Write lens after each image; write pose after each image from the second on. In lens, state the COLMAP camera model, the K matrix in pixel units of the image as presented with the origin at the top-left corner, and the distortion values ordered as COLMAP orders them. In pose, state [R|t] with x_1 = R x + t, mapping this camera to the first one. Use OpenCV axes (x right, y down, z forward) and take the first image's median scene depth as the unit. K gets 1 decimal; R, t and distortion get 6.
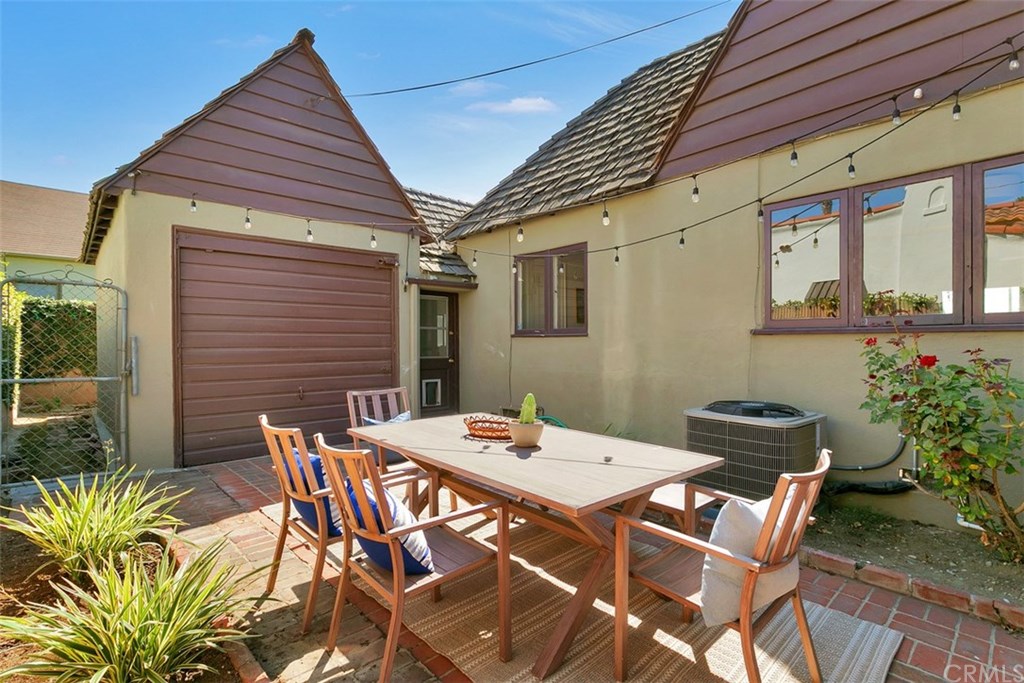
lens RADIAL K [[467.8, 0, 510.0], [0, 467.8, 342.9], [0, 0, 1]] dist [-0.004821, -0.000646]
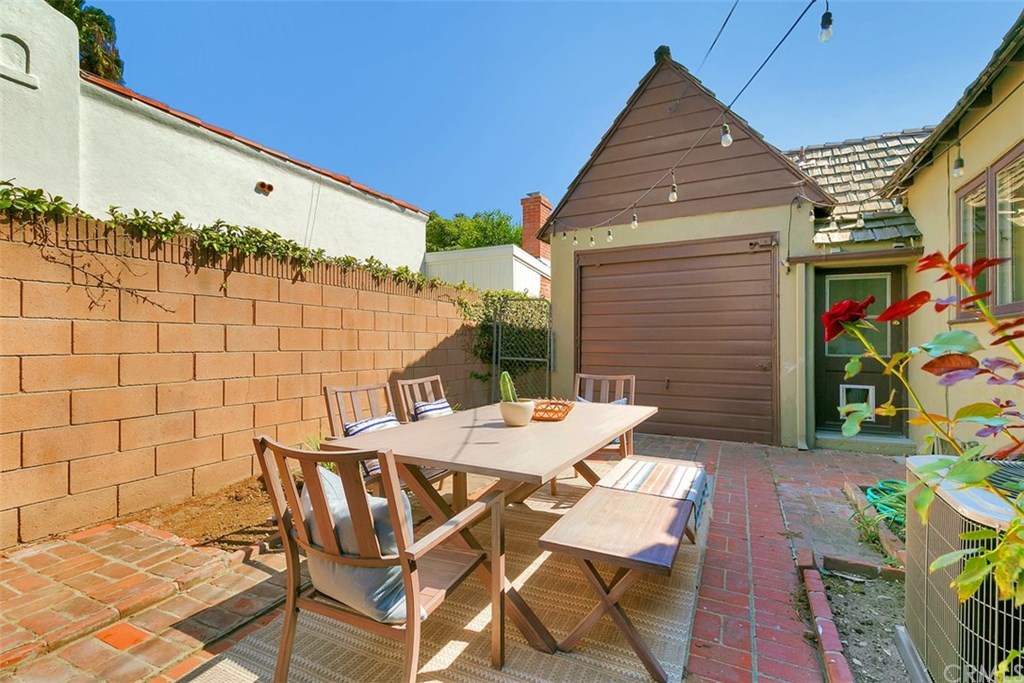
lens RADIAL K [[467.8, 0, 514.5], [0, 467.8, 342.9], [0, 0, 1]] dist [-0.004821, -0.000646]
pose [[0.359733, 0.004078, -0.933046, 0.381423], [-0.006208, 0.999979, 0.001977, 0.014173], [0.933034, 0.005081, 0.359751, 0.245021]]
